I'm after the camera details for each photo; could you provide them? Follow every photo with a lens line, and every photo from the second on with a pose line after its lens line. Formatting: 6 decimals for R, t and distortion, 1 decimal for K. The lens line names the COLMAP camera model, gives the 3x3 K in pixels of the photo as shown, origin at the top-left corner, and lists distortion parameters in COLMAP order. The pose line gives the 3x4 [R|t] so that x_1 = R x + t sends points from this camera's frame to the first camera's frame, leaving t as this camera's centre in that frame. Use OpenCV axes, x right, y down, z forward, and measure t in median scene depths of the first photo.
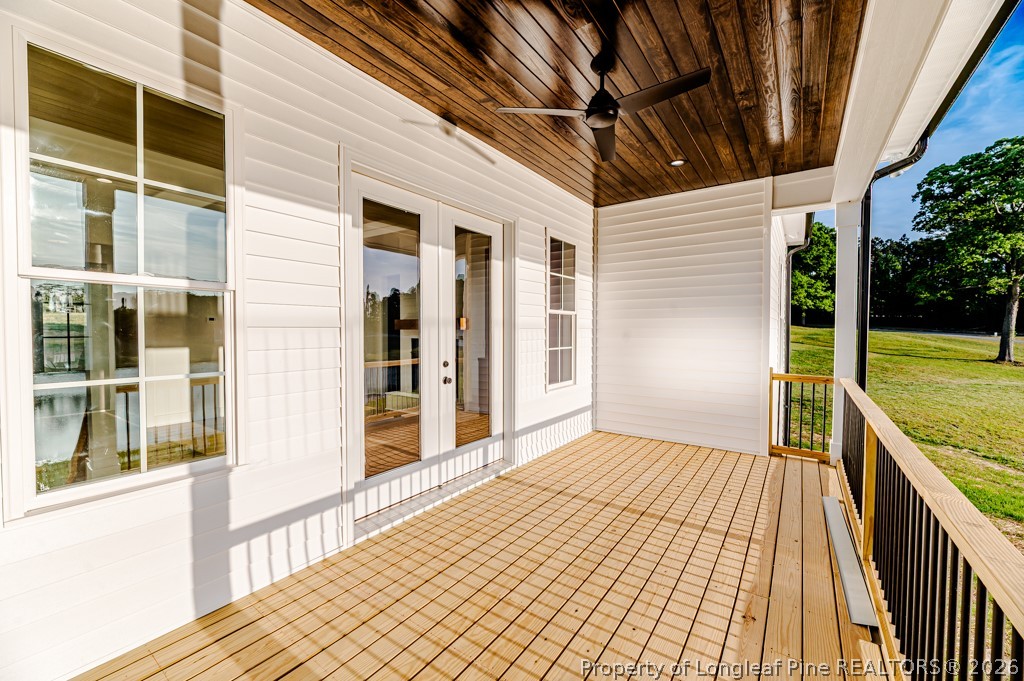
lens RADIAL K [[409.0, 0, 509.9], [0, 409.0, 342.3], [0, 0, 1]] dist [0.002425, -0.000946]
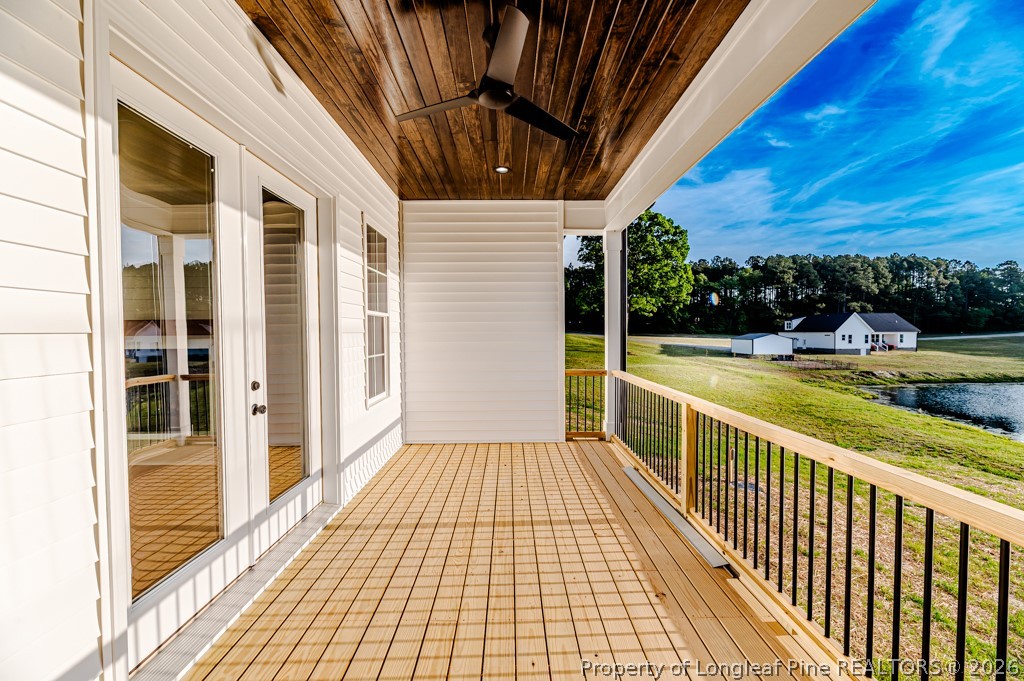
lens RADIAL K [[409.0, 0, 514.4], [0, 409.0, 342.8], [0, 0, 1]] dist [0.002425, -0.000946]
pose [[0.809046, -0.021722, 0.587344, -0.176955], [0.026466, 0.999650, 0.000514, -0.006484], [-0.587149, 0.015129, 0.809337, 0.162387]]
